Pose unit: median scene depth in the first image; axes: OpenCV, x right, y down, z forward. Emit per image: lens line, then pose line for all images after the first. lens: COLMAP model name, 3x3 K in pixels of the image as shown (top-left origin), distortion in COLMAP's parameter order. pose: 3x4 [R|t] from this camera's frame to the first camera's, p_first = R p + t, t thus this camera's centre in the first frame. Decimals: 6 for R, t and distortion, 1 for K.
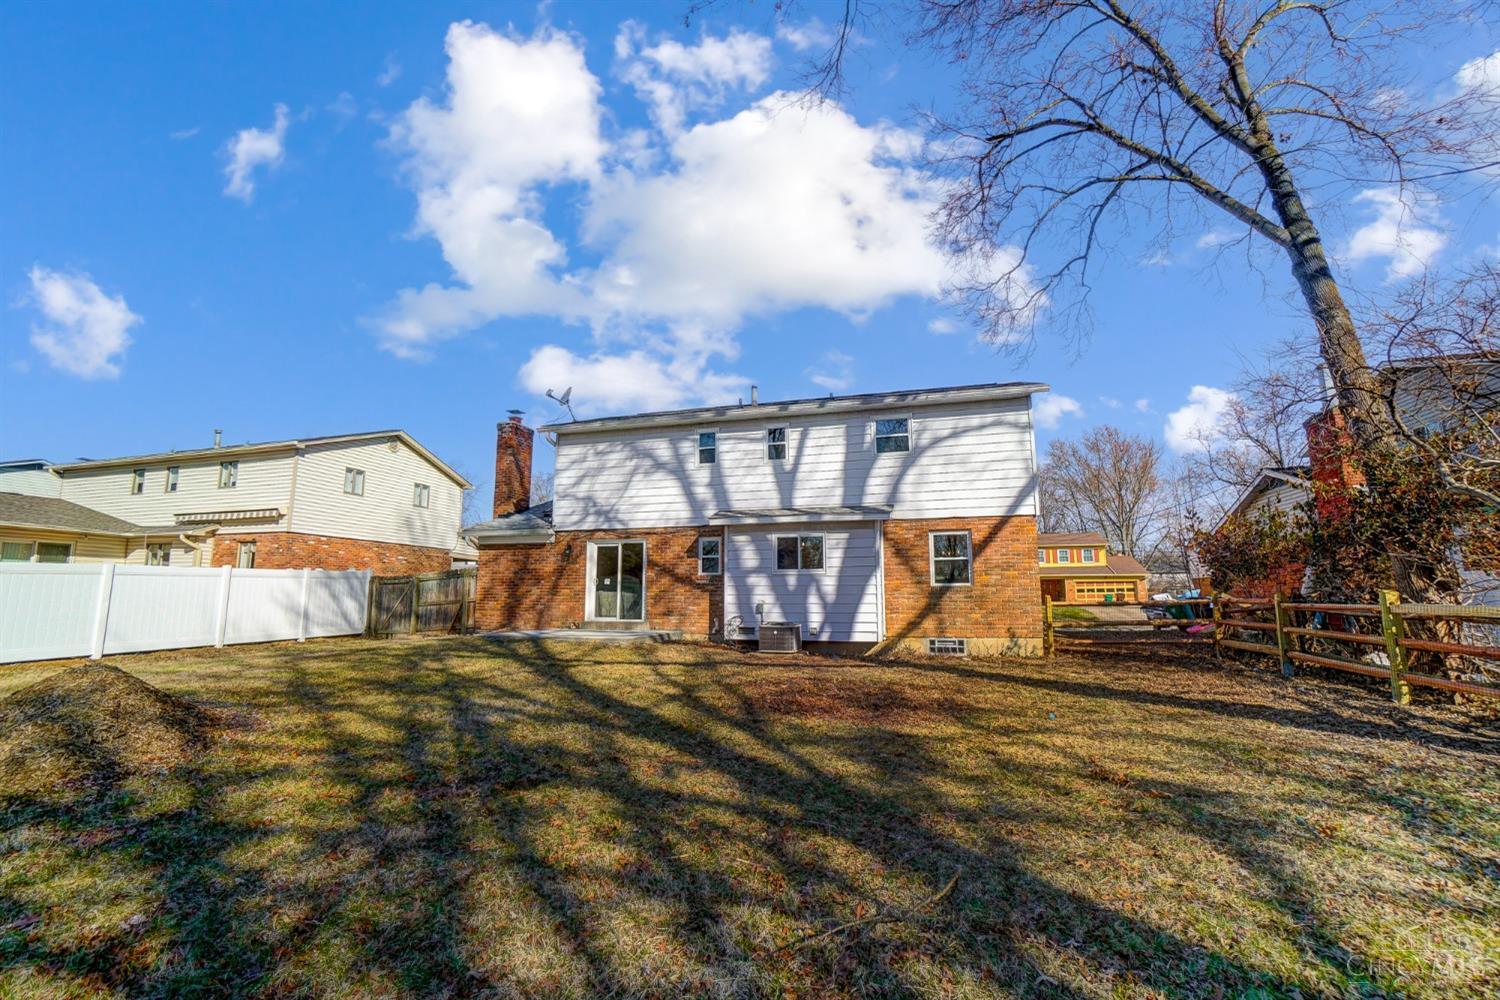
lens RADIAL K [[653.3, 0, 727.1], [0, 653.3, 501.6], [0, 0, 1]] dist [-0.067092, 0.025265]
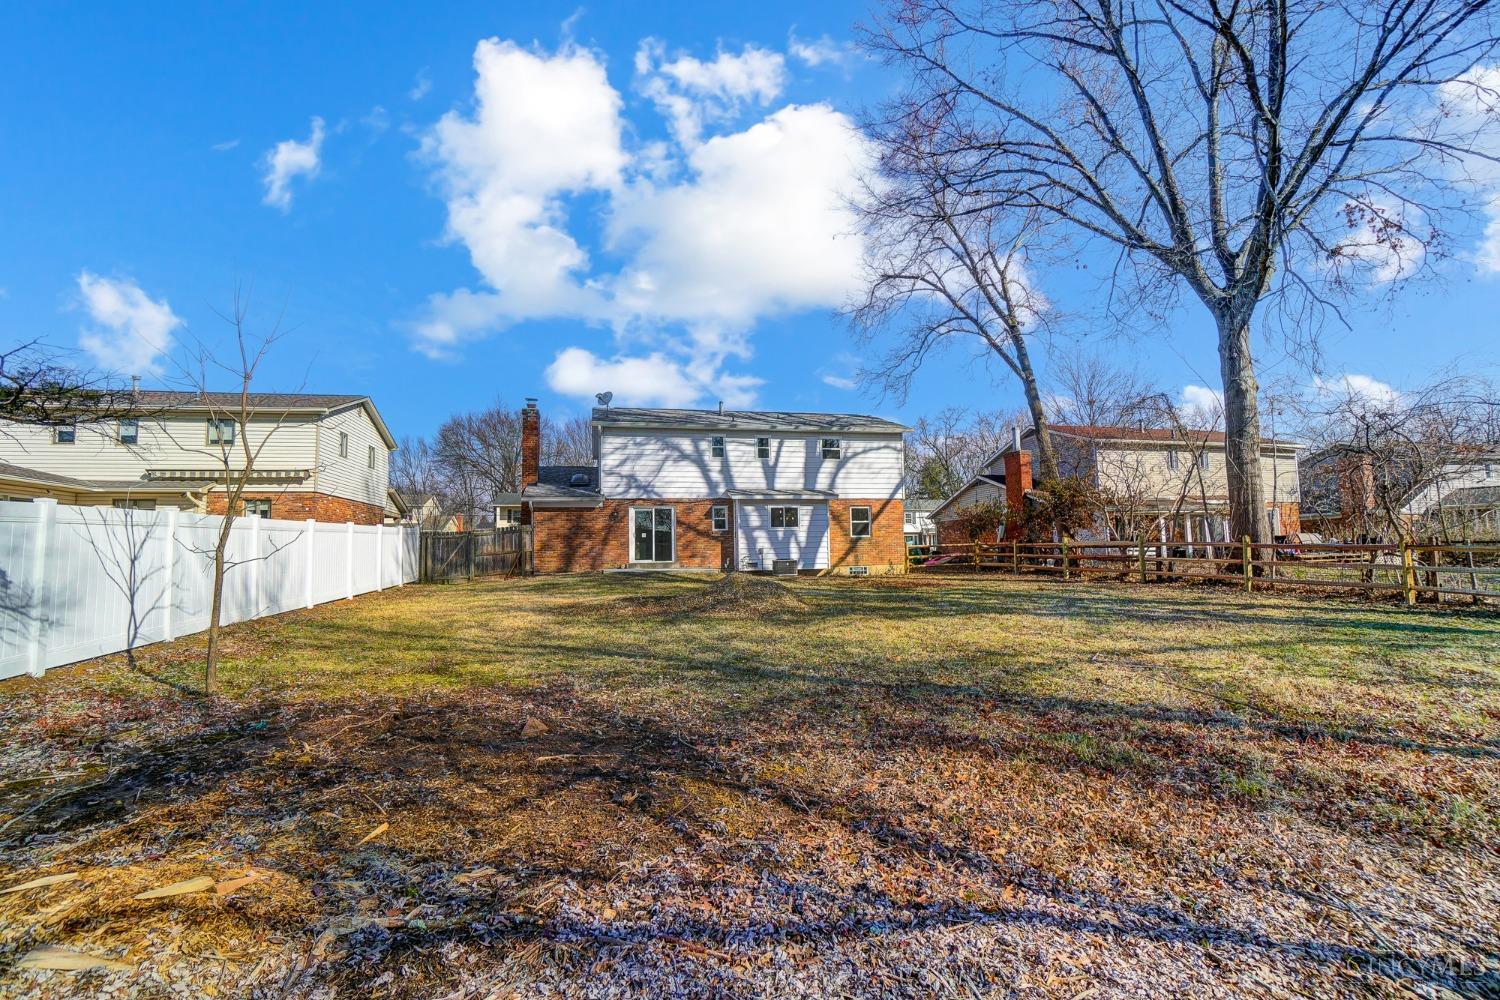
lens RADIAL K [[653.3, 0, 727.1], [0, 653.3, 501.6], [0, 0, 1]] dist [-0.067092, 0.025265]
pose [[0.880510, 0.021127, 0.473557, -0.739836], [-0.052596, 0.997192, 0.053307, -0.038512], [-0.471101, -0.071845, 0.879149, -0.352964]]
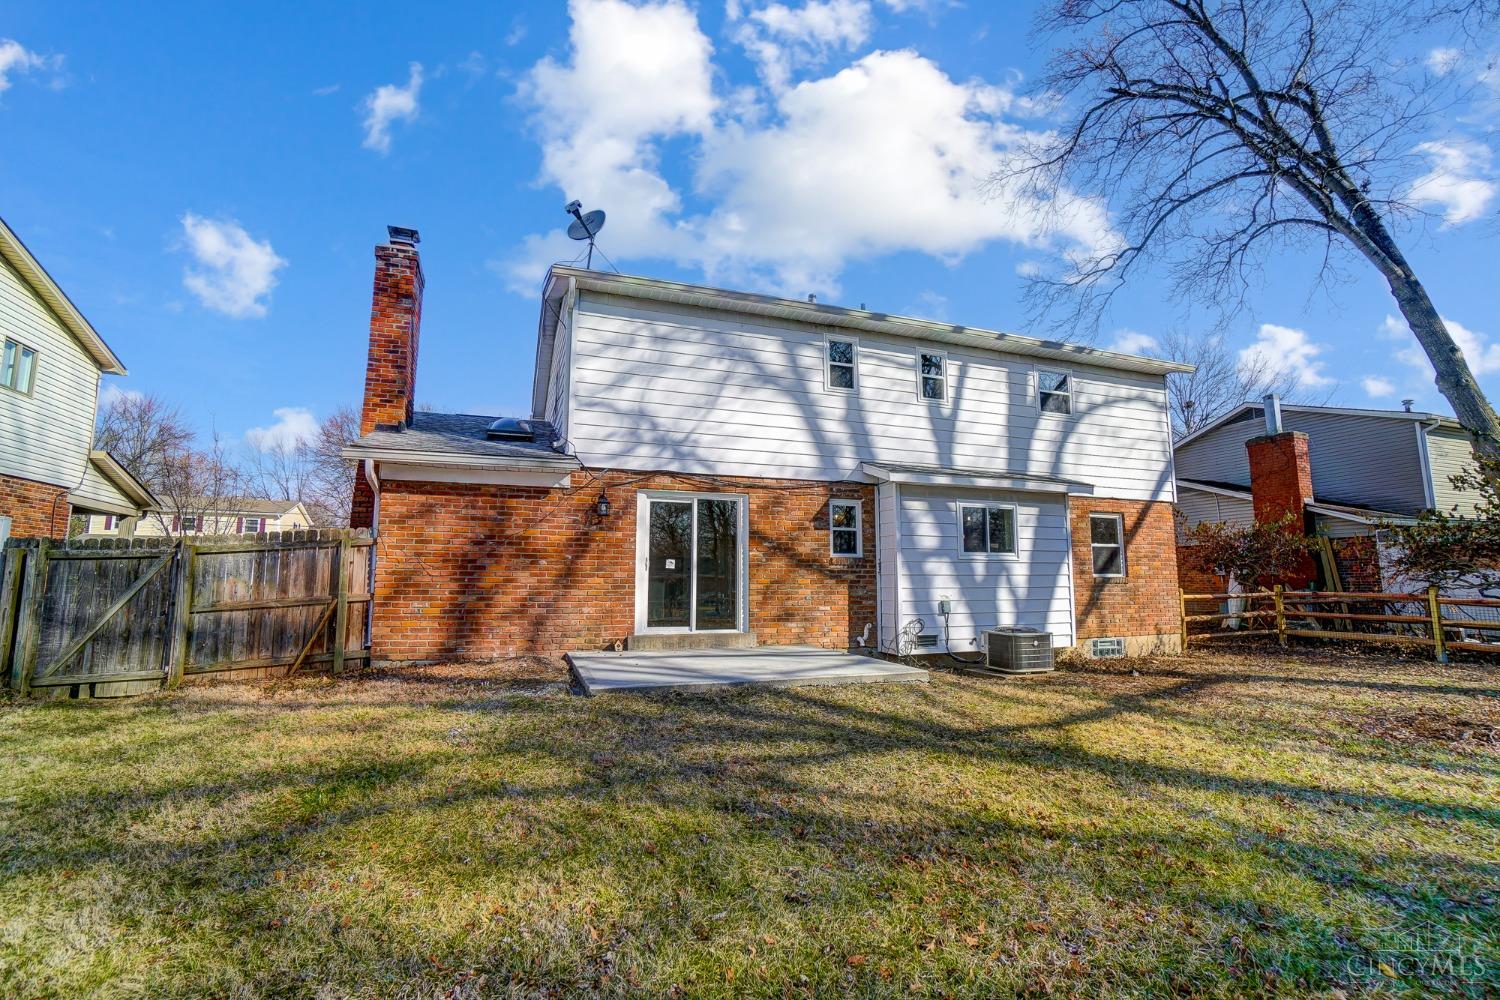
lens RADIAL K [[653.3, 0, 727.1], [0, 653.3, 501.6], [0, 0, 1]] dist [-0.067092, 0.025265]
pose [[0.814771, 0.072922, 0.575179, -0.499912], [-0.089729, 0.995966, 0.000836, 0.066684], [-0.572798, -0.052291, 0.818027, 0.533288]]
